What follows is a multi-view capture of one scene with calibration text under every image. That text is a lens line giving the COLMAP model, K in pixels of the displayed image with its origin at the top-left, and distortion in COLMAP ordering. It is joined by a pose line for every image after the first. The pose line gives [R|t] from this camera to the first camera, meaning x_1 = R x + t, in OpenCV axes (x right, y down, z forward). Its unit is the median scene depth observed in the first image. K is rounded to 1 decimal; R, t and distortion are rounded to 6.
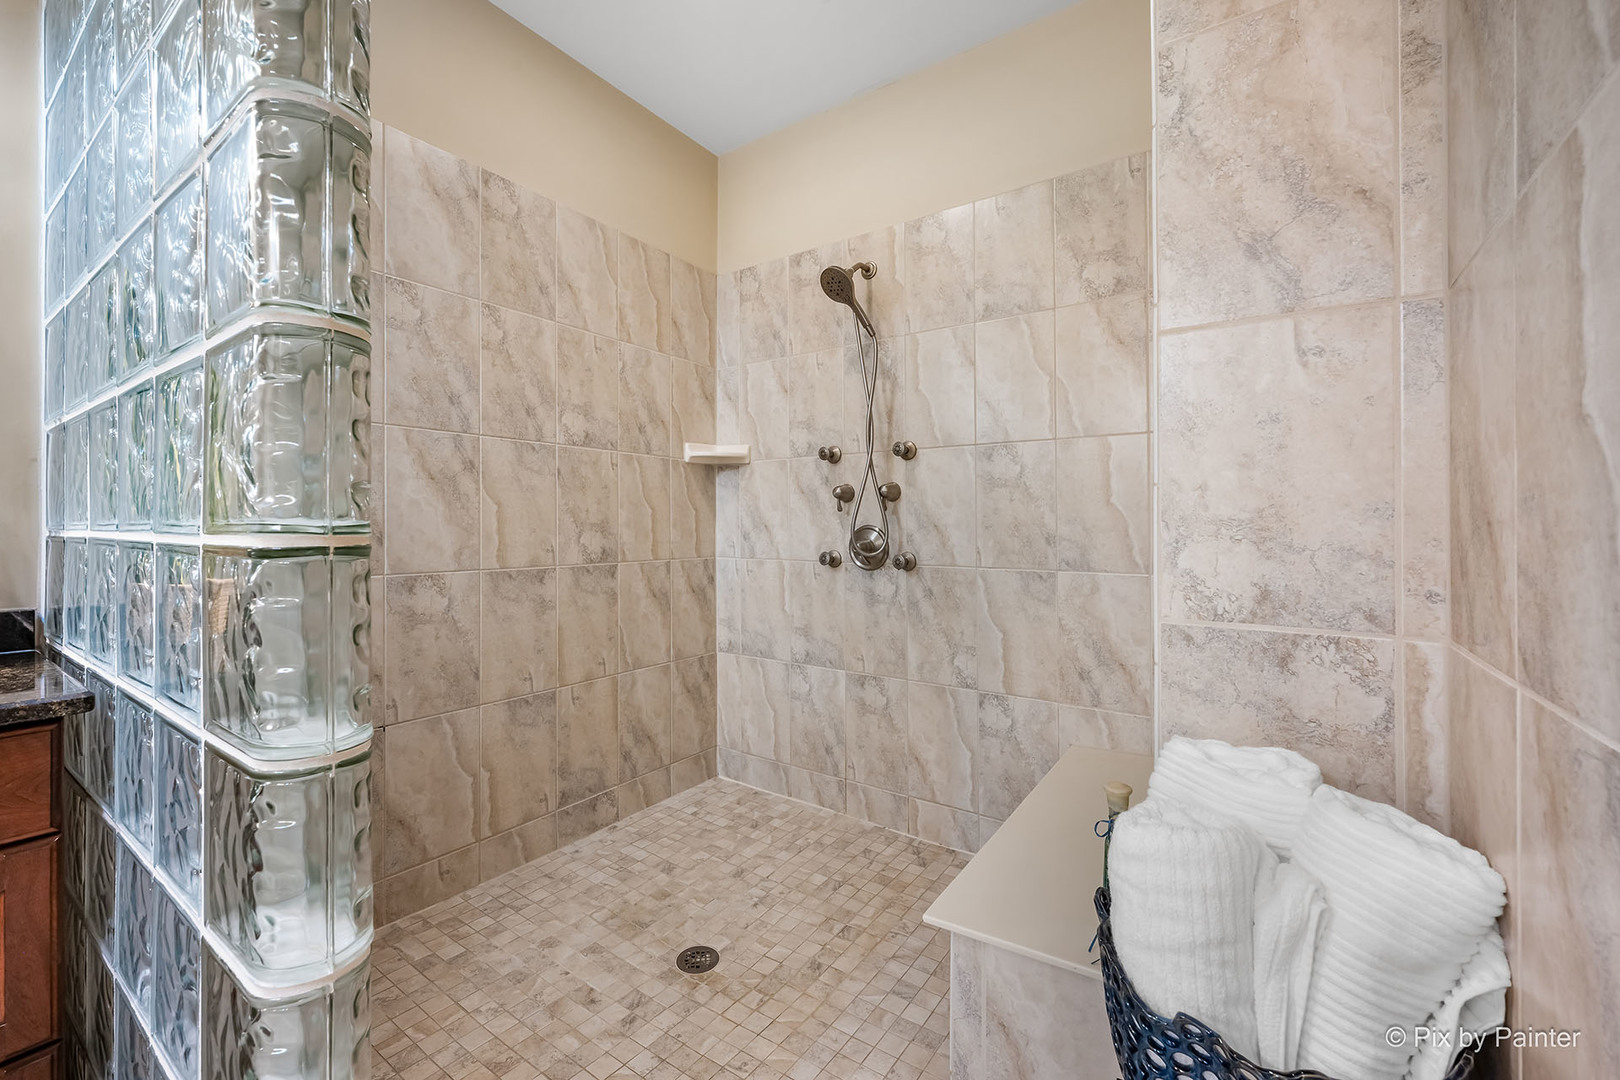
lens RADIAL K [[648.7, 0, 812.2], [0, 648.7, 540.8], [0, 0, 1]] dist [-0.002674, 0.000250]
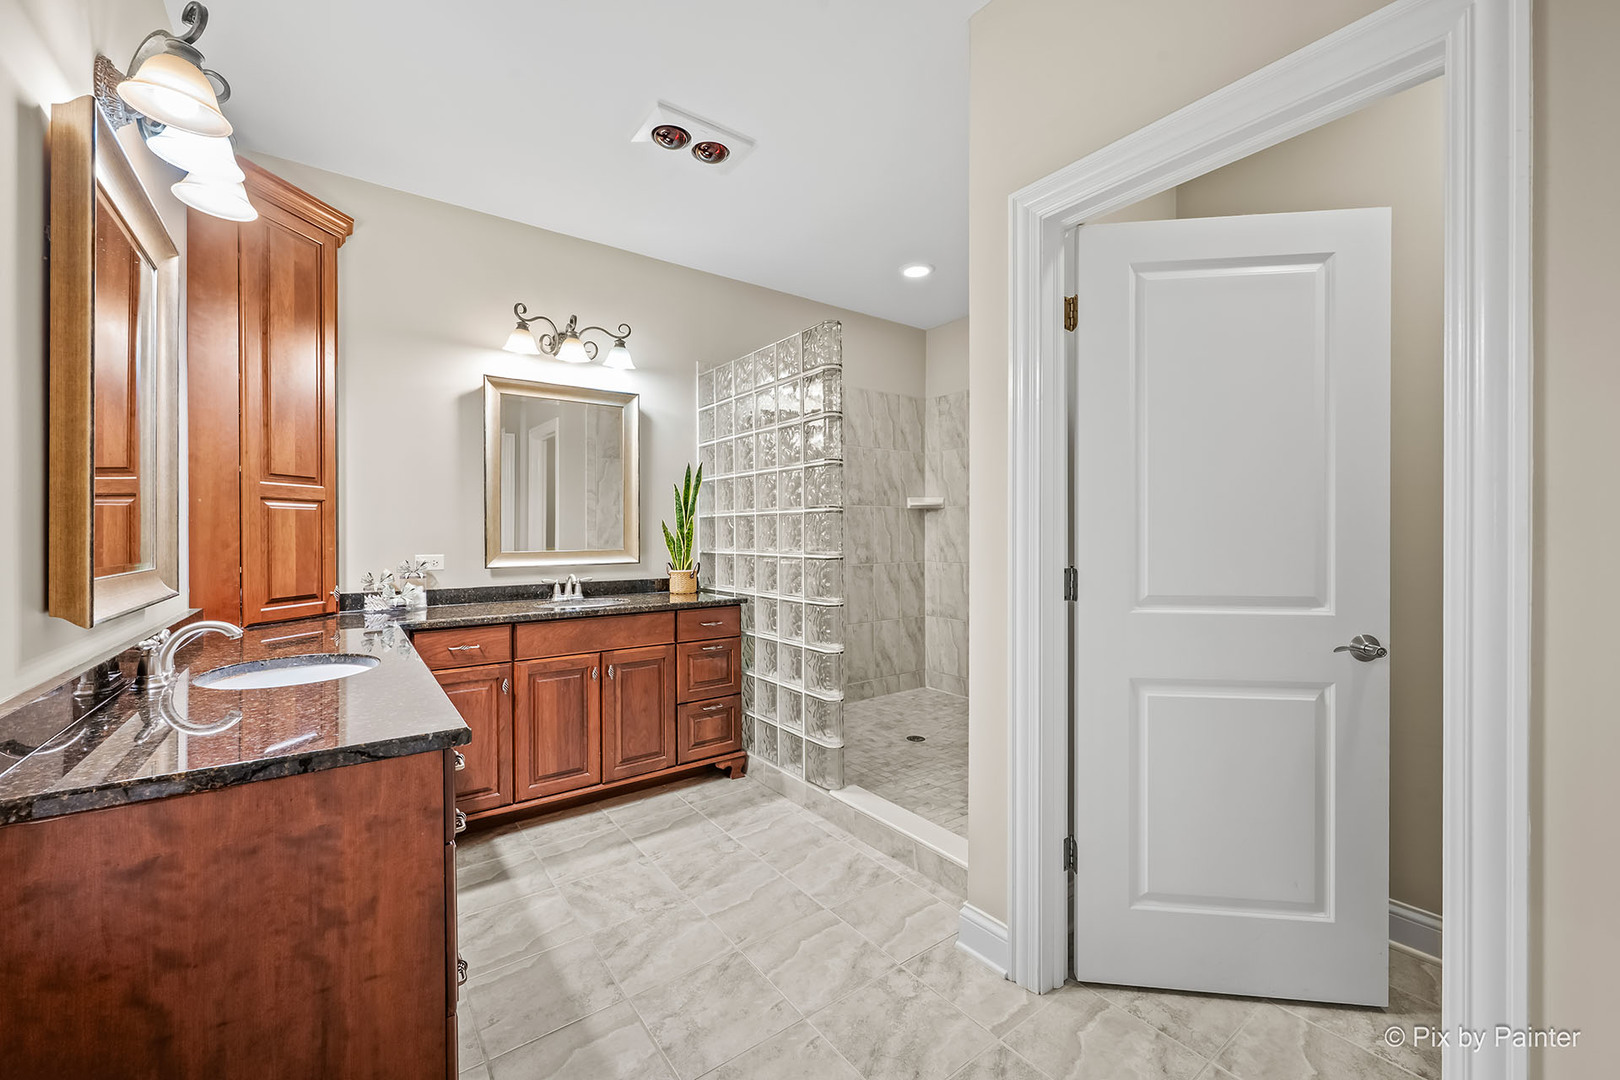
lens RADIAL K [[648.7, 0, 822.8], [0, 648.7, 540.3], [0, 0, 1]] dist [-0.002674, 0.000250]
pose [[0.952779, 0.000190, -0.303665, 0.128862], [-0.001602, 0.999989, -0.004401, -0.025001], [0.303661, 0.004679, 0.952769, -0.803788]]
